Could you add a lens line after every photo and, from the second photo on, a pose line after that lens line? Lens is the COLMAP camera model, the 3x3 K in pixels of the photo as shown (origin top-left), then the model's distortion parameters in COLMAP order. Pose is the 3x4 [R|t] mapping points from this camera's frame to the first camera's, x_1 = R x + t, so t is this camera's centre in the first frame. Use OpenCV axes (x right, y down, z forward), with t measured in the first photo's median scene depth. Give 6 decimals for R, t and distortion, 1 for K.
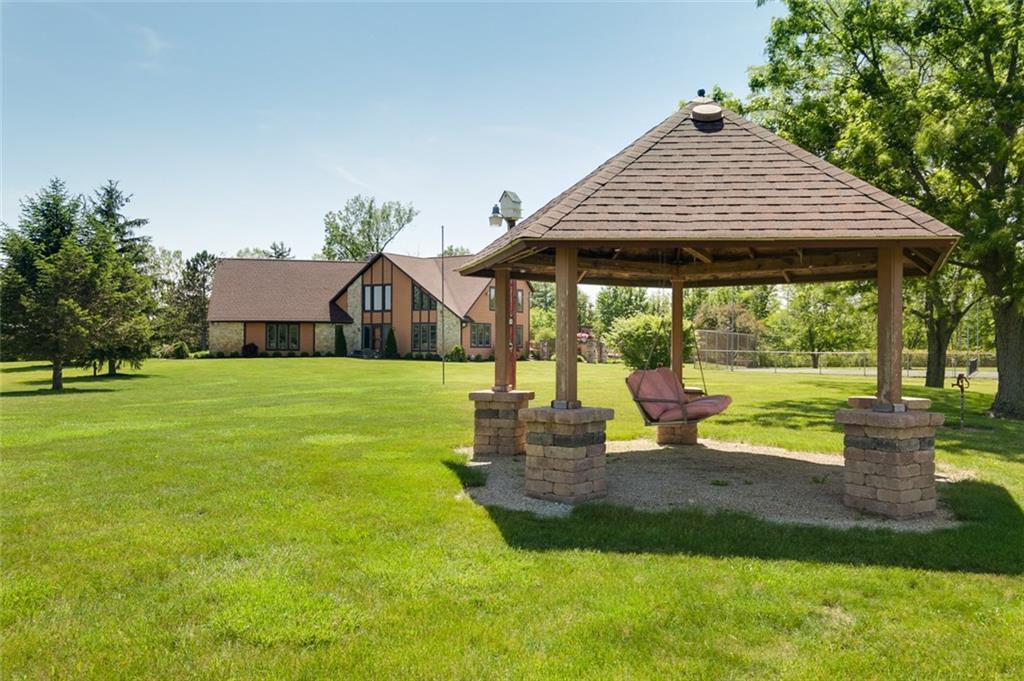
lens RADIAL K [[796.2, 0, 512.5], [0, 796.2, 341.4], [0, 0, 1]] dist [-0.036790, -0.000150]
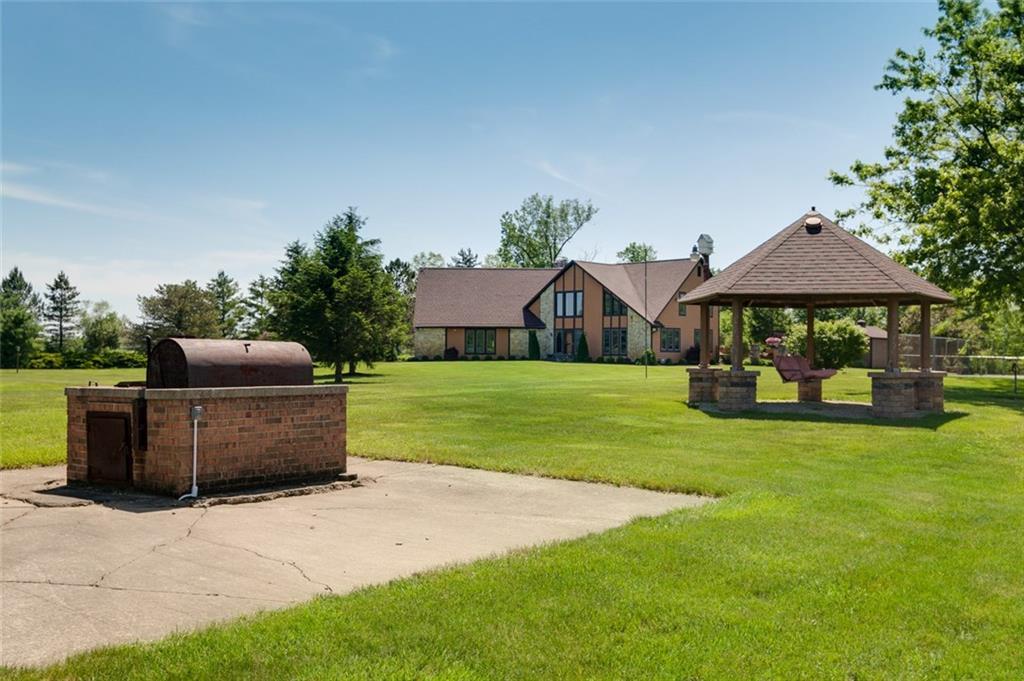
lens RADIAL K [[894.8, 0, 512.3], [0, 894.8, 341.3], [0, 0, 1]] dist [0.024120, -0.014117]
pose [[0.978948, -0.000844, -0.204106, -0.003719], [-0.000593, 0.999975, -0.006980, 0.002392], [0.204107, 0.006954, 0.978924, -0.165255]]
